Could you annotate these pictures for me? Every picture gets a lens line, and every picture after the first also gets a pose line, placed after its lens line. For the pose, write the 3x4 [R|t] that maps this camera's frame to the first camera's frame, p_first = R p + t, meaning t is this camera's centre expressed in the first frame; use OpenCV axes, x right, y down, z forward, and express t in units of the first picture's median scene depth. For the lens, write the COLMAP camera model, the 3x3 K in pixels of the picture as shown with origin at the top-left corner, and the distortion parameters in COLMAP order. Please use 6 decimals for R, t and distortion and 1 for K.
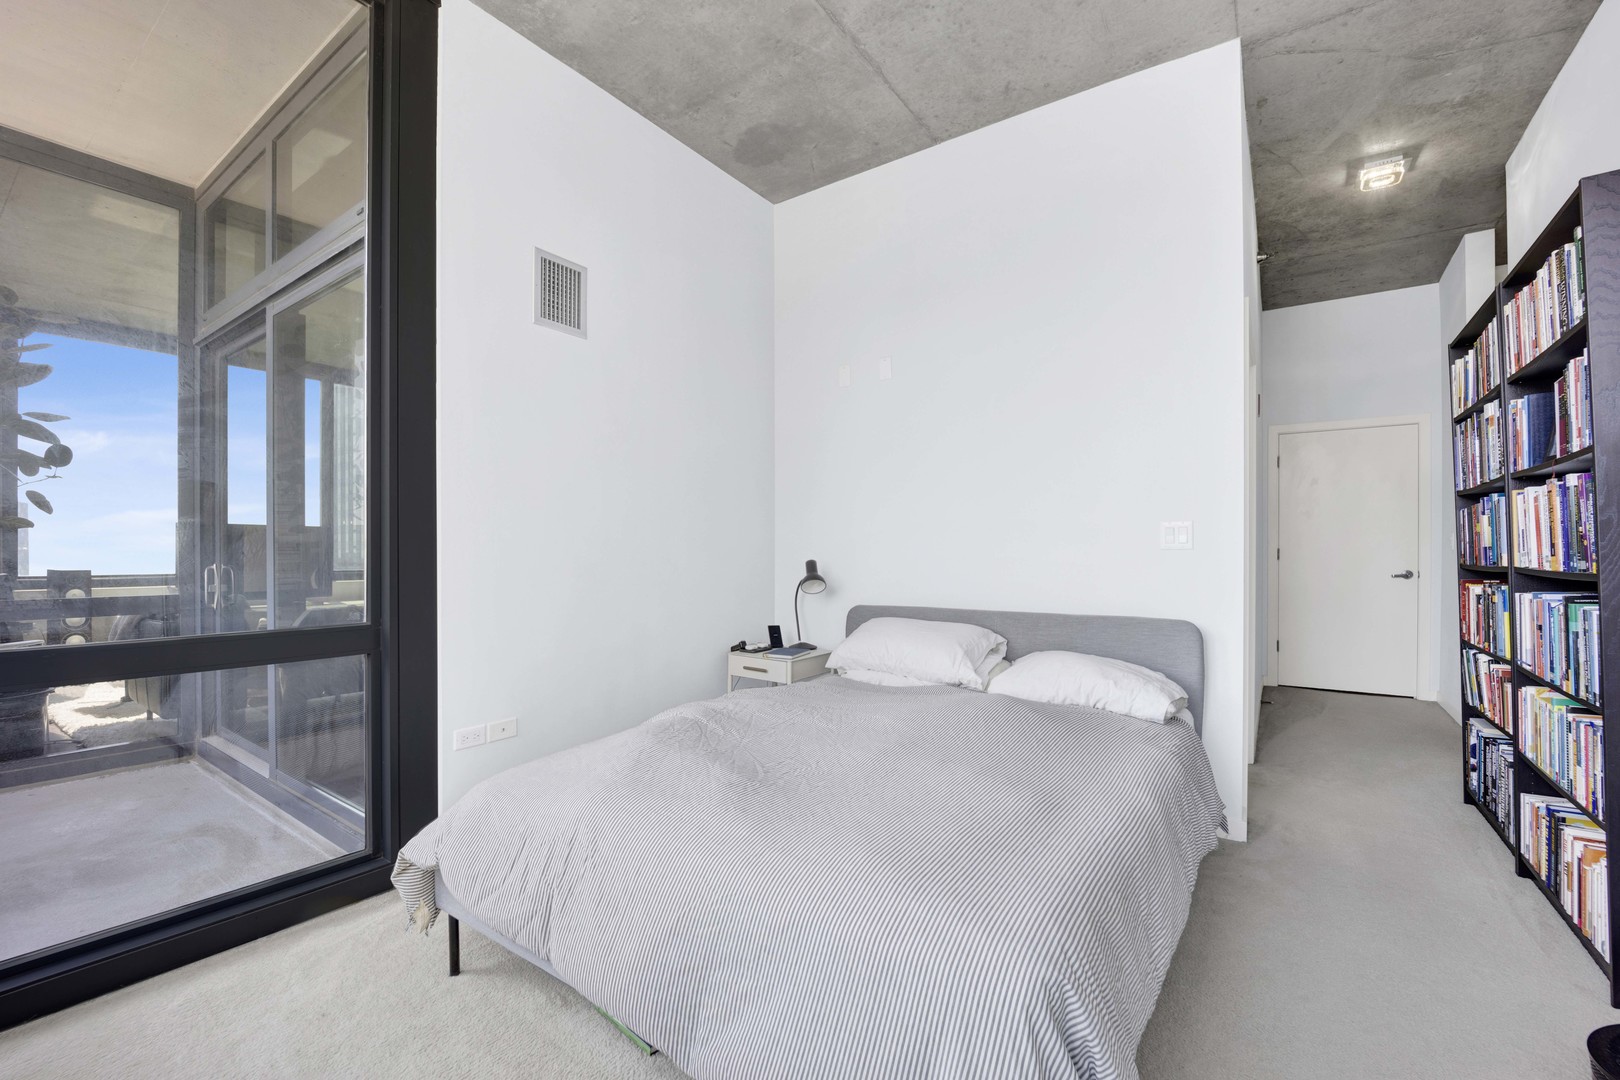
lens RADIAL K [[661.7, 0, 815.7], [0, 661.7, 560.4], [0, 0, 1]] dist [-0.001342, -0.000002]
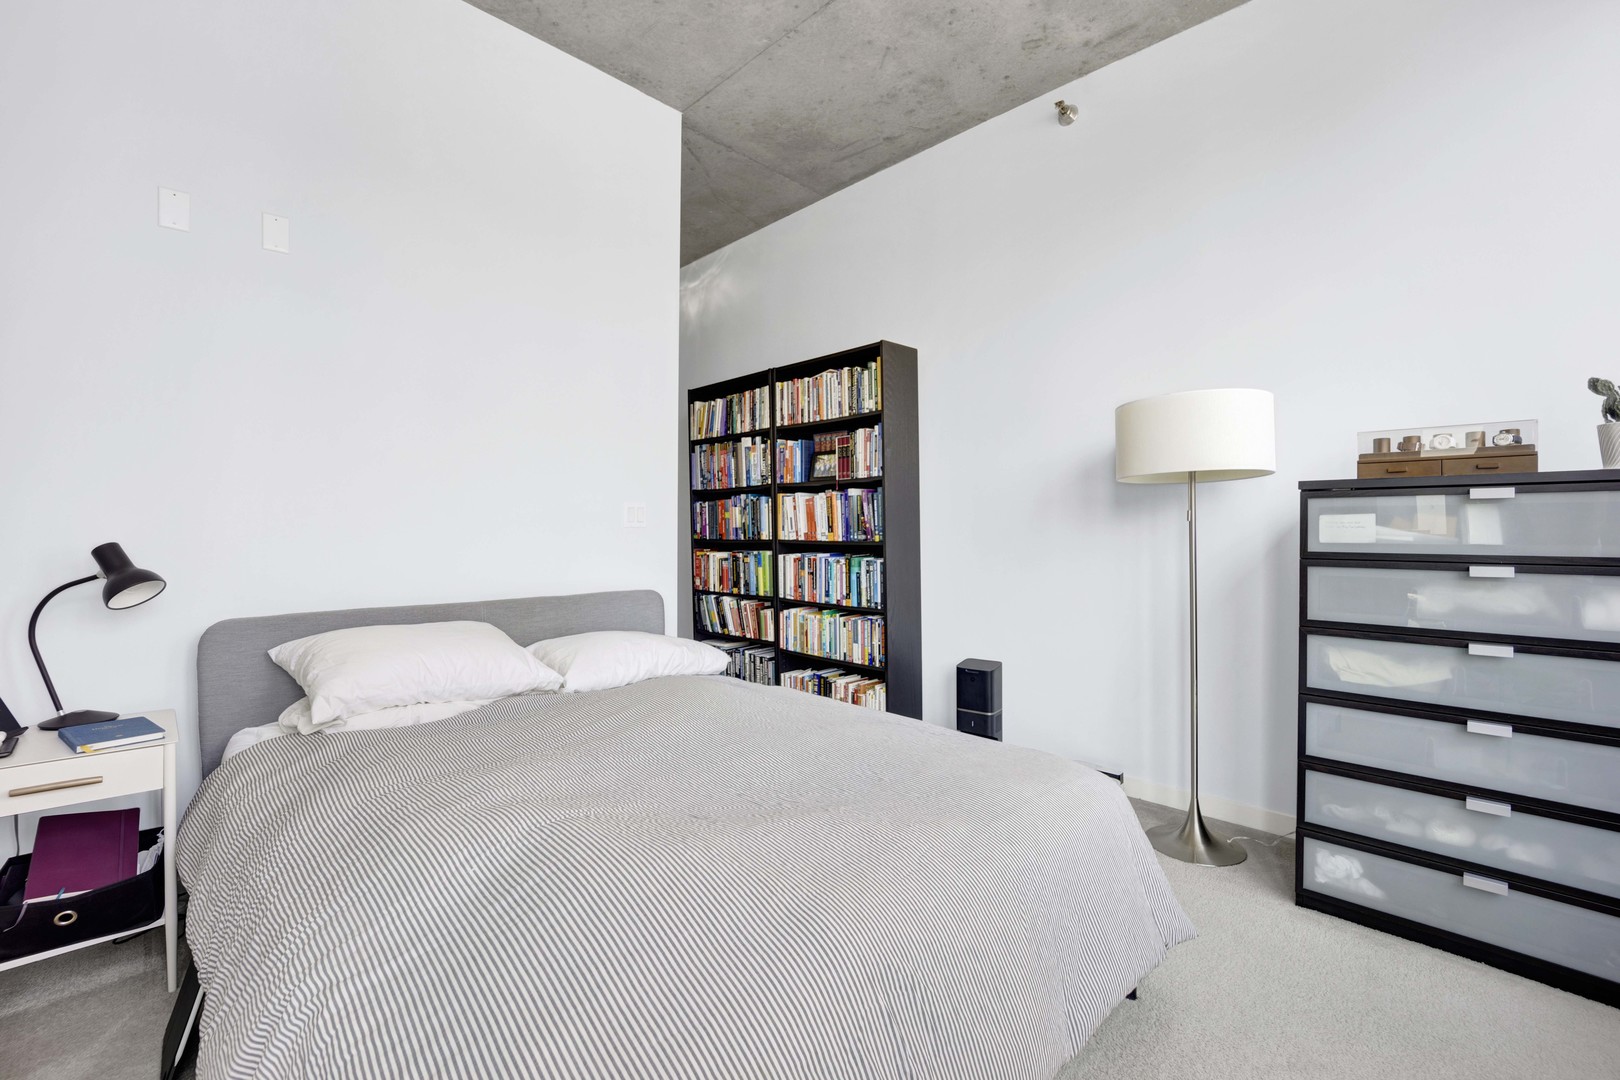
lens RADIAL K [[673.5, 0, 810.0], [0, 673.5, 540.0], [0, 0, 1]] dist [-0.016332, 0.000322]
pose [[0.211641, -0.009794, 0.977298, -0.572251], [0.012955, 0.999890, 0.007215, -0.000155], [-0.977262, 0.011134, 0.211745, 0.541410]]
